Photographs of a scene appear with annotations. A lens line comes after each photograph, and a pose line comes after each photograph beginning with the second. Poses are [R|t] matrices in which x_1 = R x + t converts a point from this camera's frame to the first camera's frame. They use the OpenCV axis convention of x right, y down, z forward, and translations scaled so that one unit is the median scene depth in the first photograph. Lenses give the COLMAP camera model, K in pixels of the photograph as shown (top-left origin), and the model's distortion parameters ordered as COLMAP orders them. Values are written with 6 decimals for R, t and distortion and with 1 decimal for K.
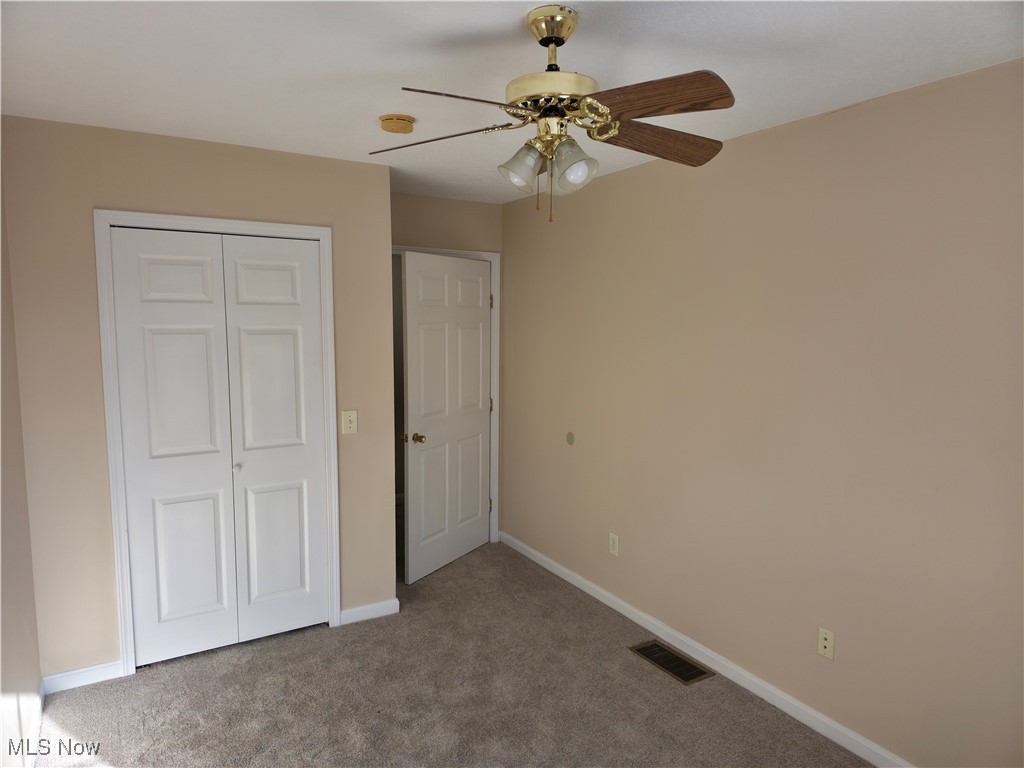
lens RADIAL K [[674.2, 0, 514.2], [0, 674.2, 381.6], [0, 0, 1]] dist [0.071566, -0.032967]
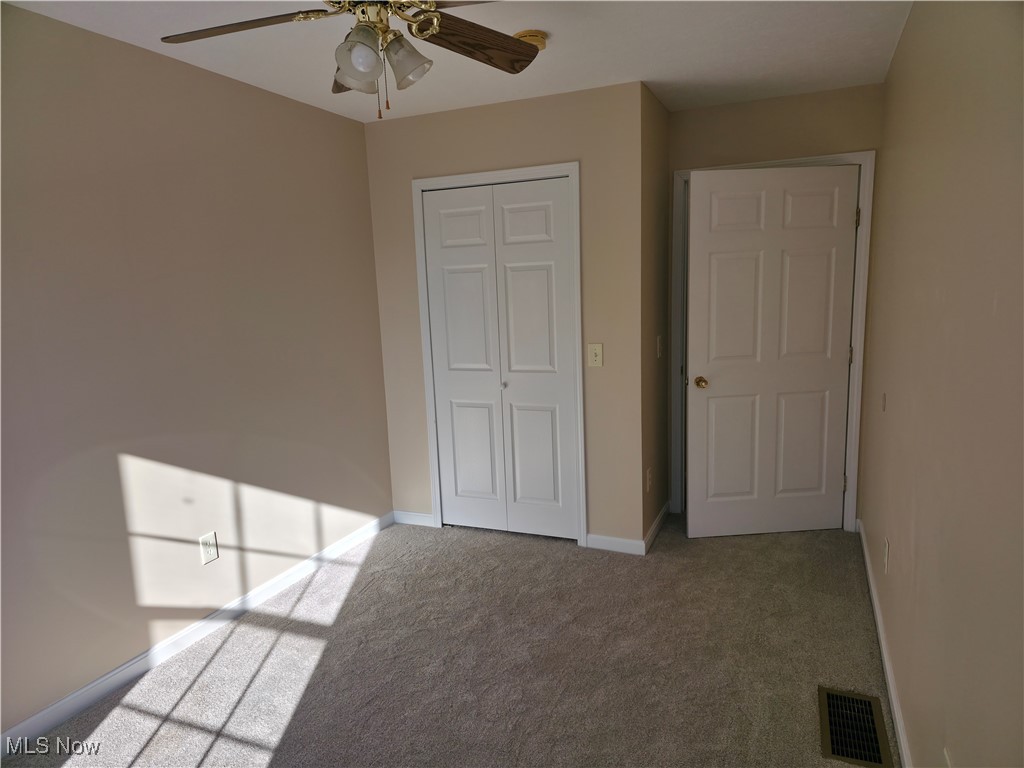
lens RADIAL K [[674.2, 0, 513.0], [0, 674.2, 392.1], [0, 0, 1]] dist [0.071566, -0.032967]
pose [[0.585852, 0.099482, -0.804289, 0.529082], [-0.039737, 0.994770, 0.094097, 0.025713], [0.809444, -0.023166, 0.586740, 0.316160]]
